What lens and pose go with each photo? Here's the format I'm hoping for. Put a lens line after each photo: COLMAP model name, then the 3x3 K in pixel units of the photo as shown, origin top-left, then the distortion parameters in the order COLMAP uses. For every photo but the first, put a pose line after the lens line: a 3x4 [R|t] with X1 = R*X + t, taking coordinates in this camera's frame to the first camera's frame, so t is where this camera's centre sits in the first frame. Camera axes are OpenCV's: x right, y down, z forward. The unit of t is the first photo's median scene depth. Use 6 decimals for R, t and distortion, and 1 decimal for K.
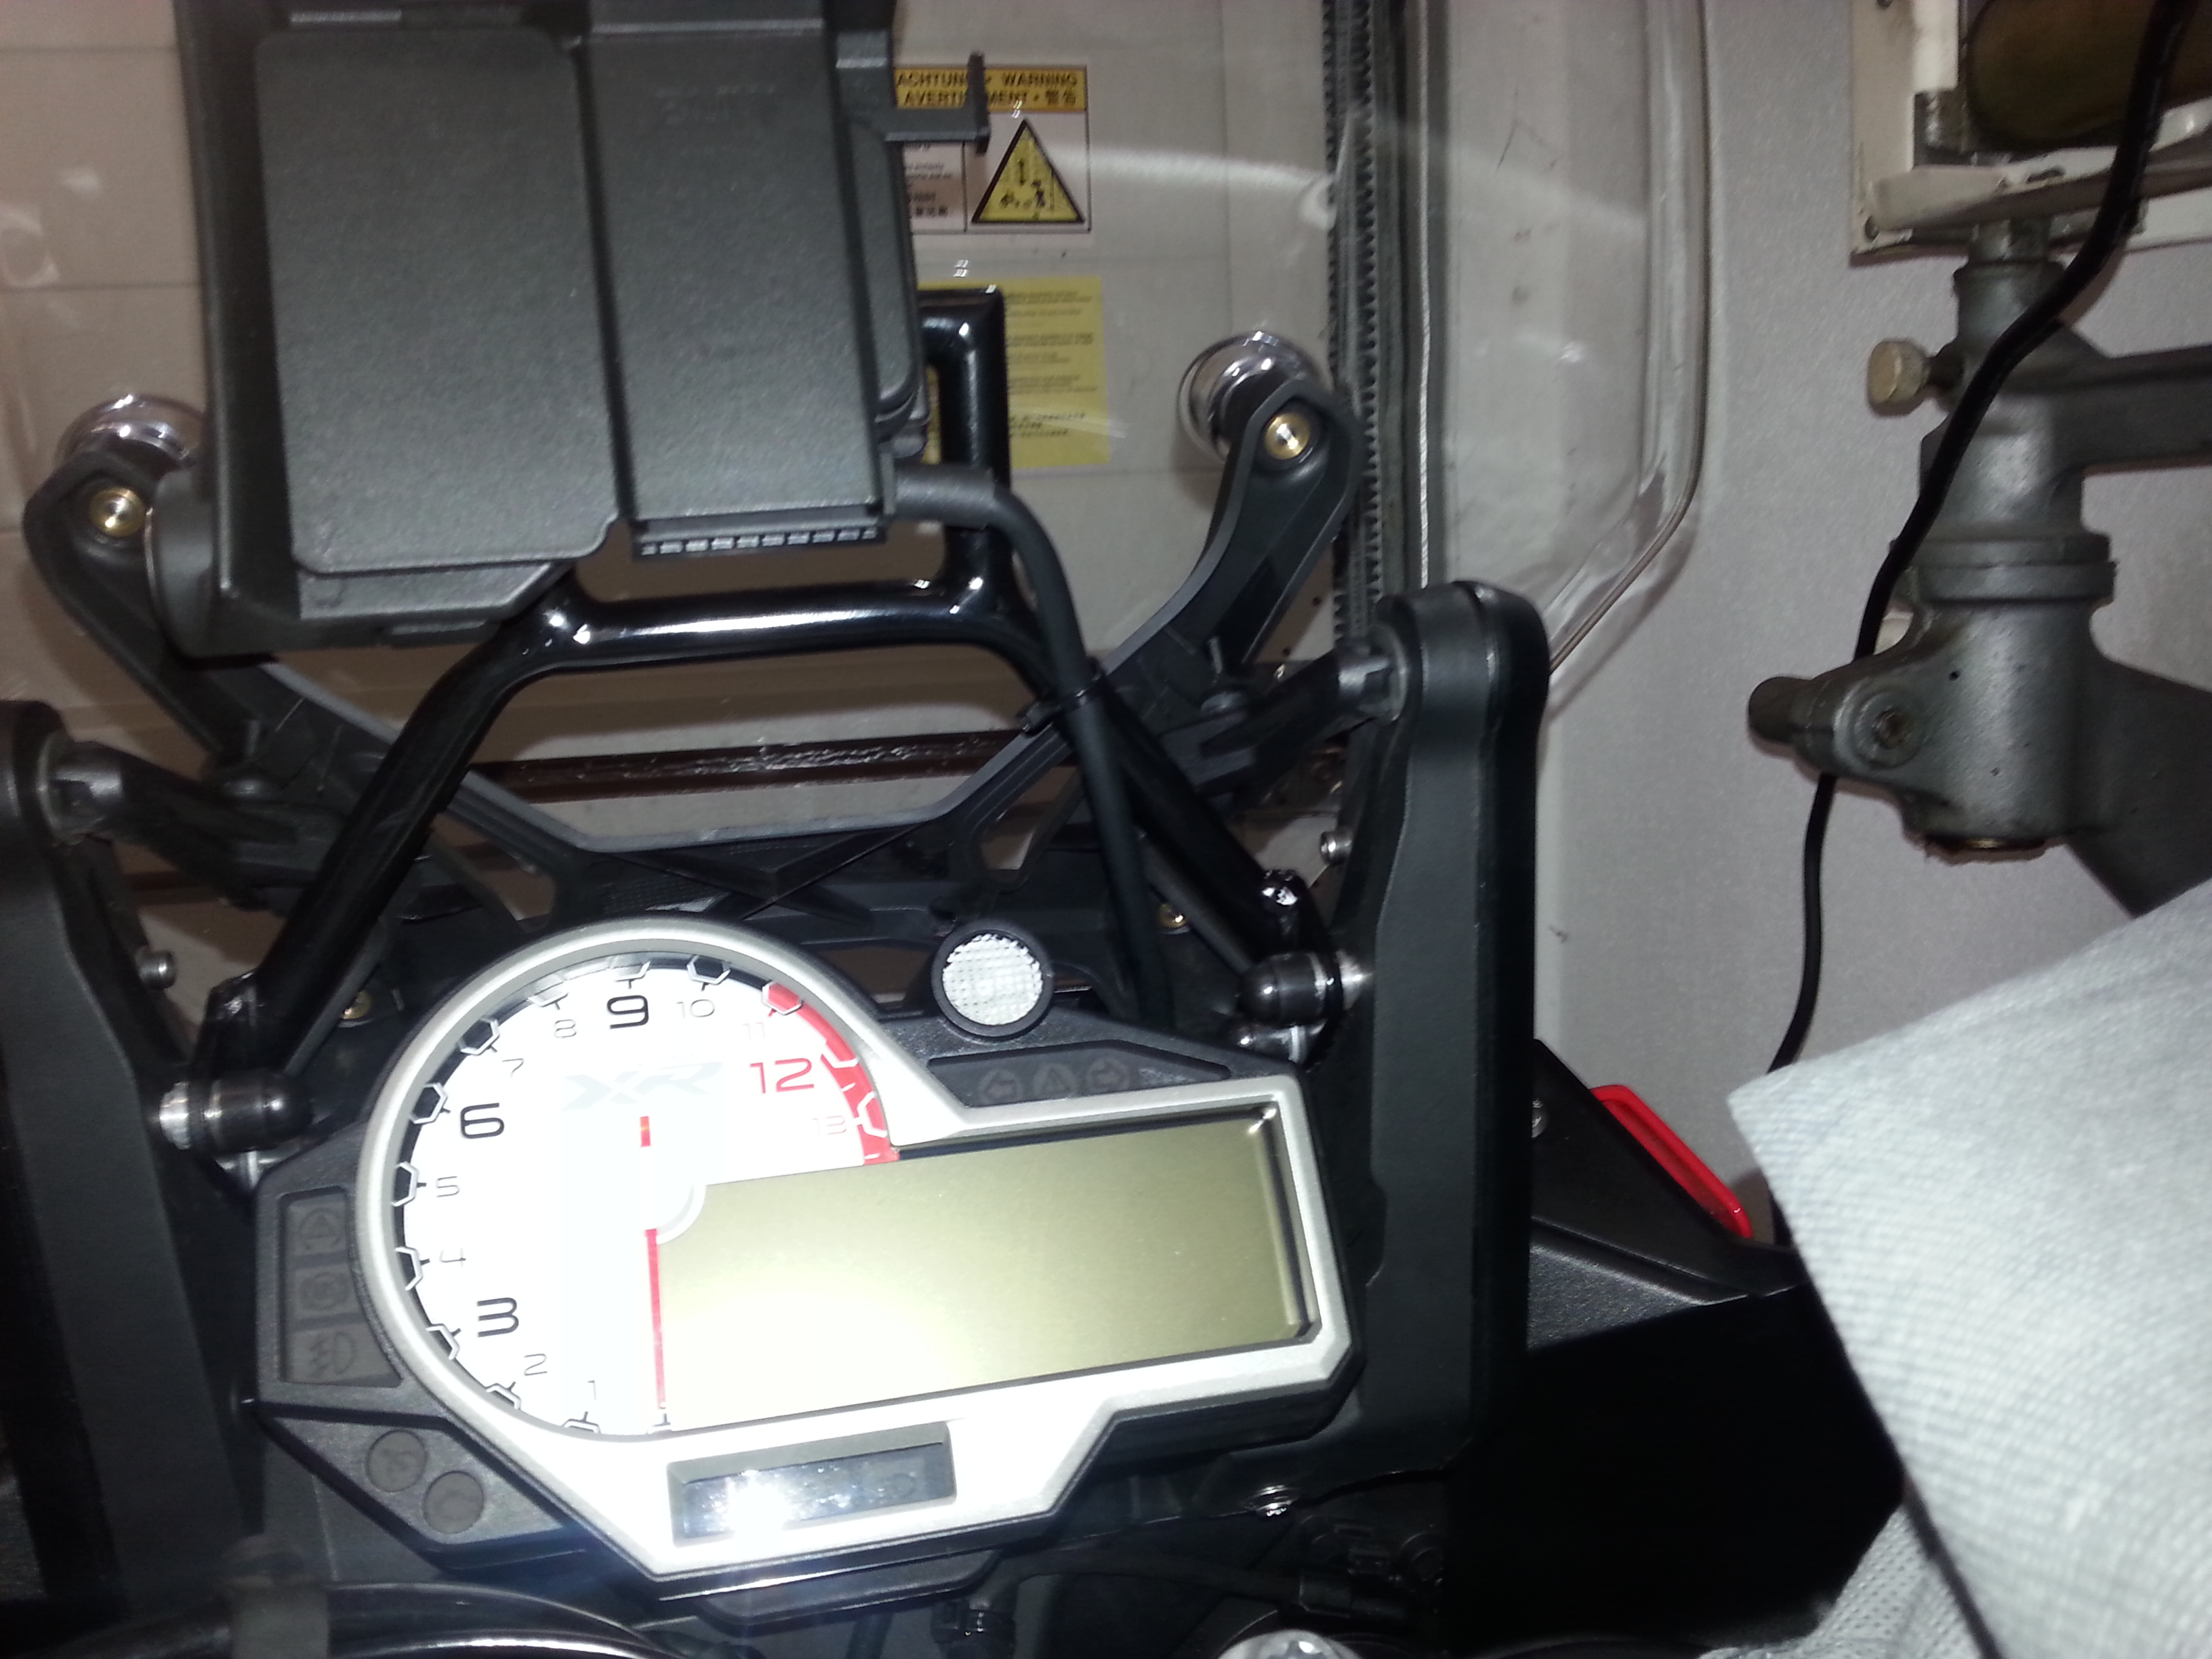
lens RADIAL K [[1772.0, 0, 1106.0], [0, 1772.0, 829.5], [0, 0, 1]] dist [0.011333, -0.011242]
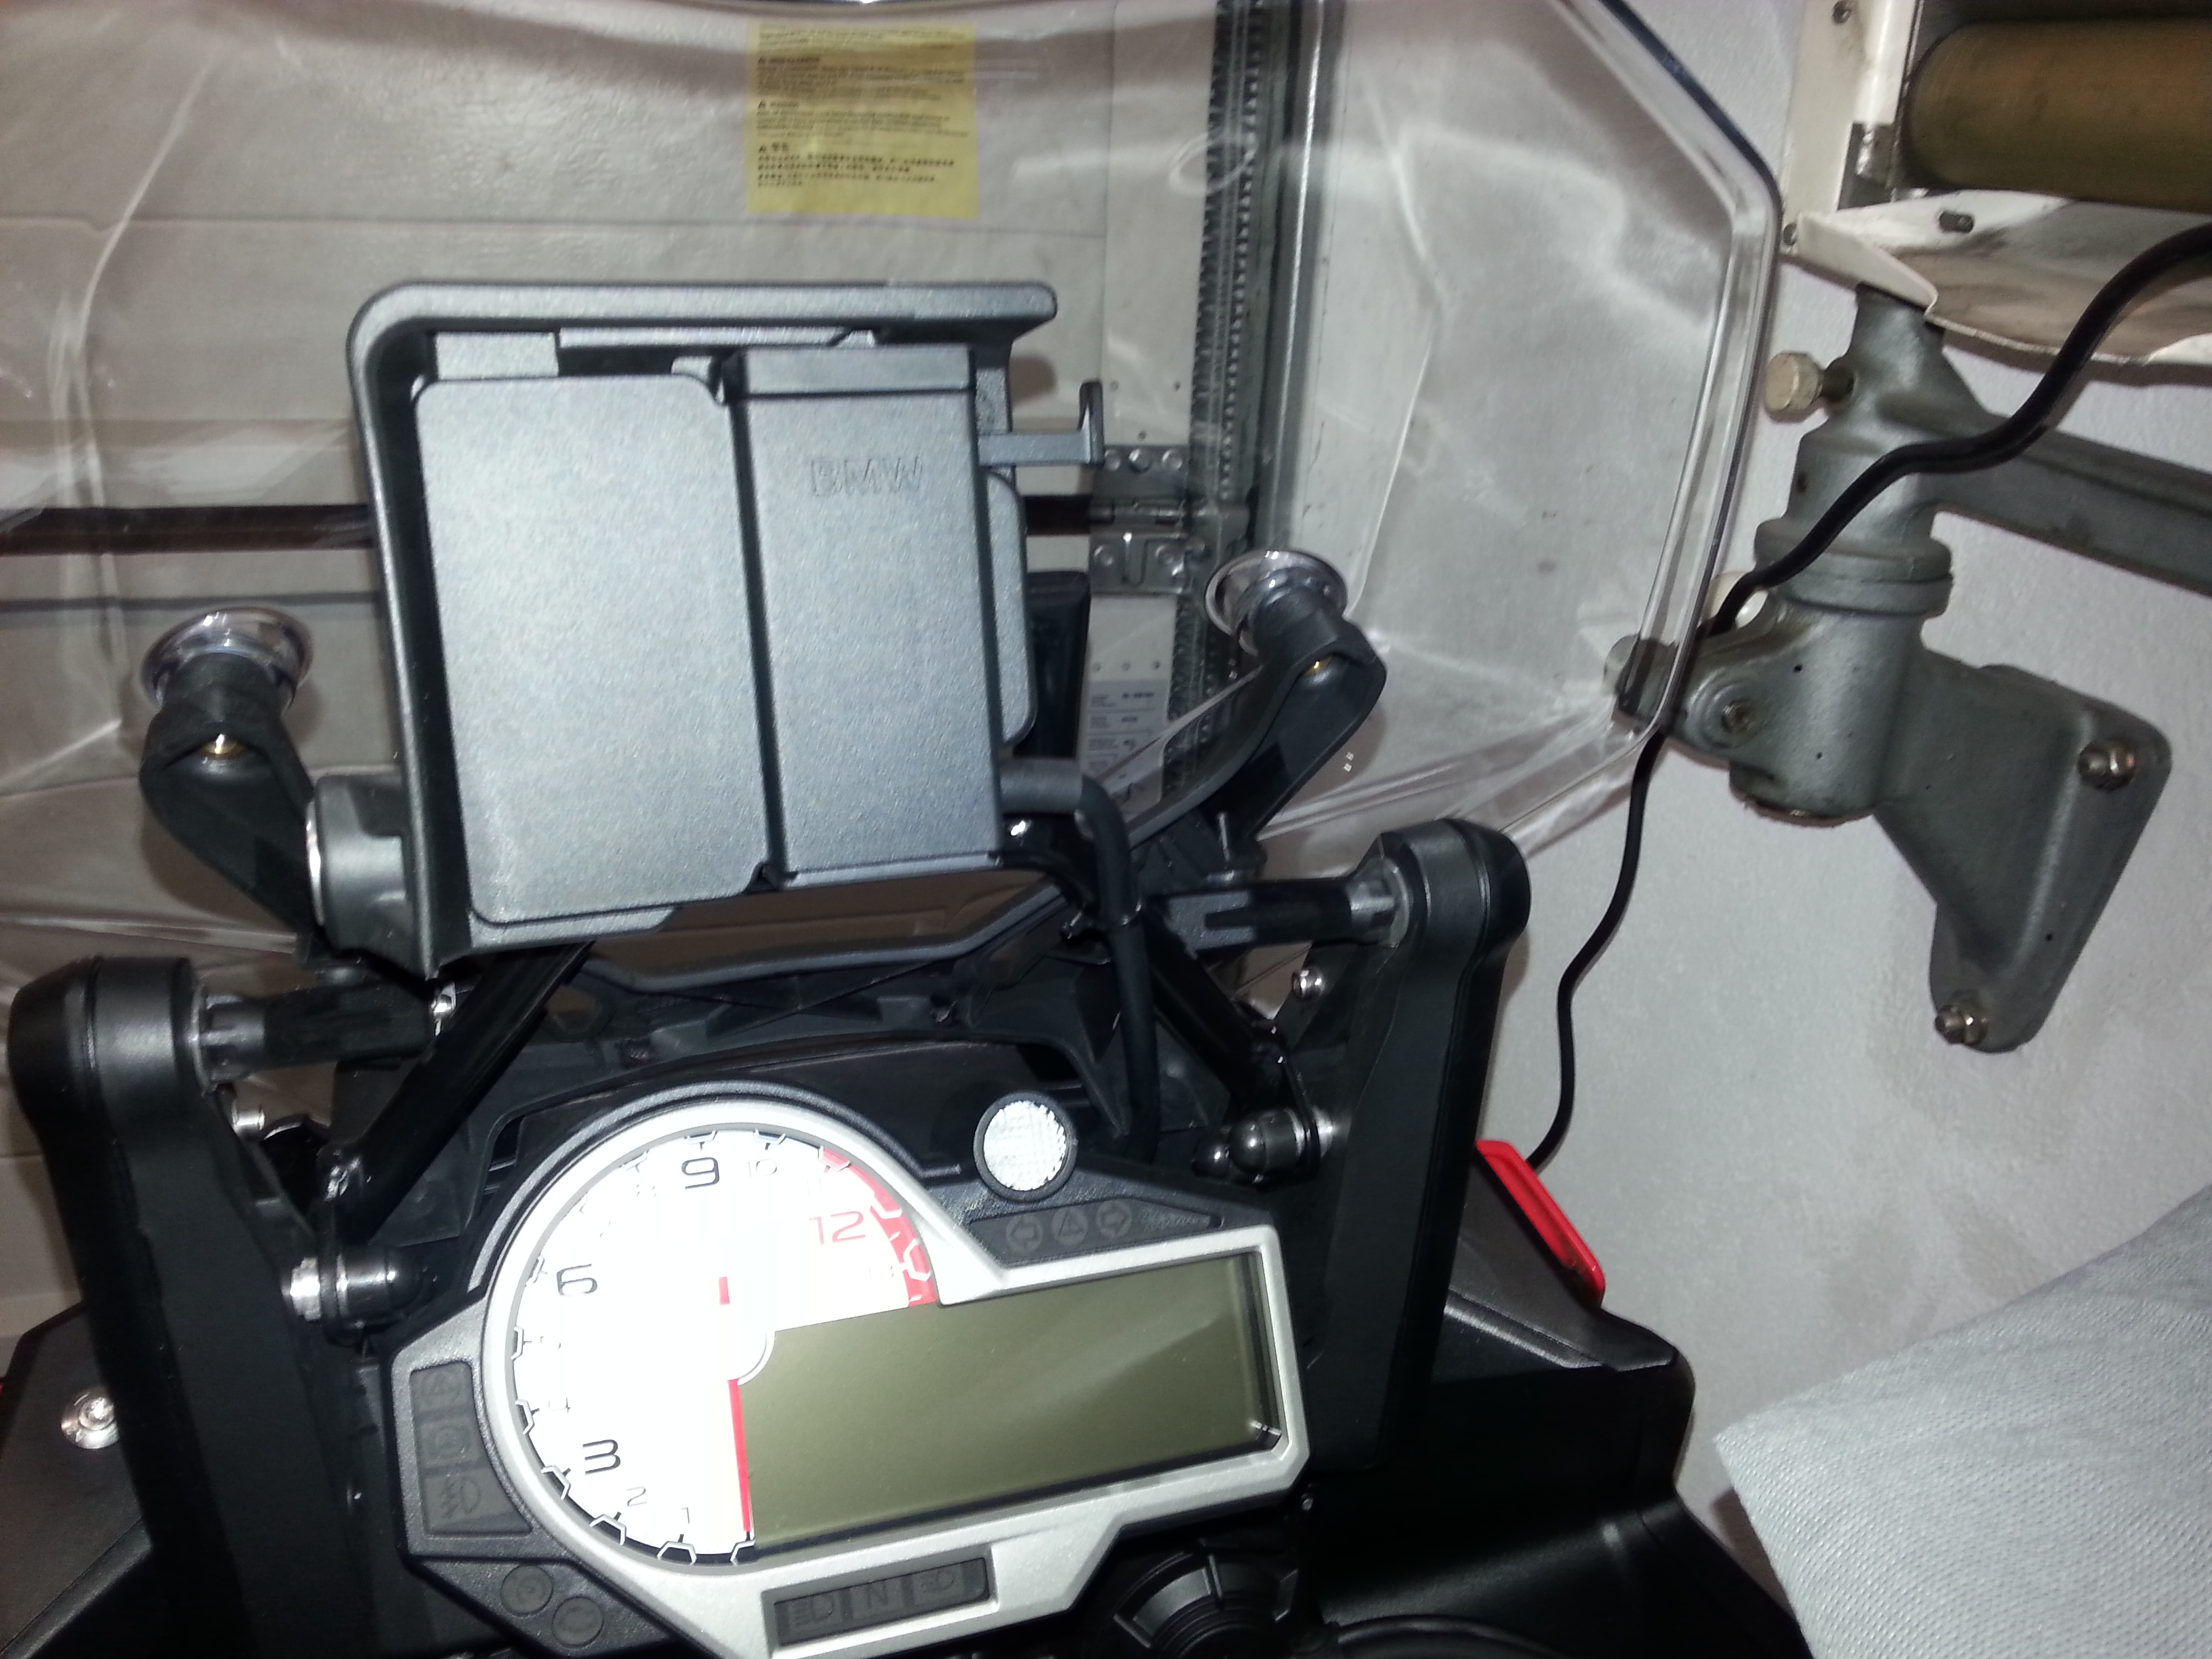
lens RADIAL K [[1772.0, 0, 1106.0], [0, 1772.0, 829.5], [0, 0, 1]] dist [0.011333, -0.011242]
pose [[0.989452, 0.043554, 0.138156, -0.176935], [-0.072648, 0.974318, 0.213137, -0.357559], [-0.125325, -0.220925, 0.967205, -0.063596]]
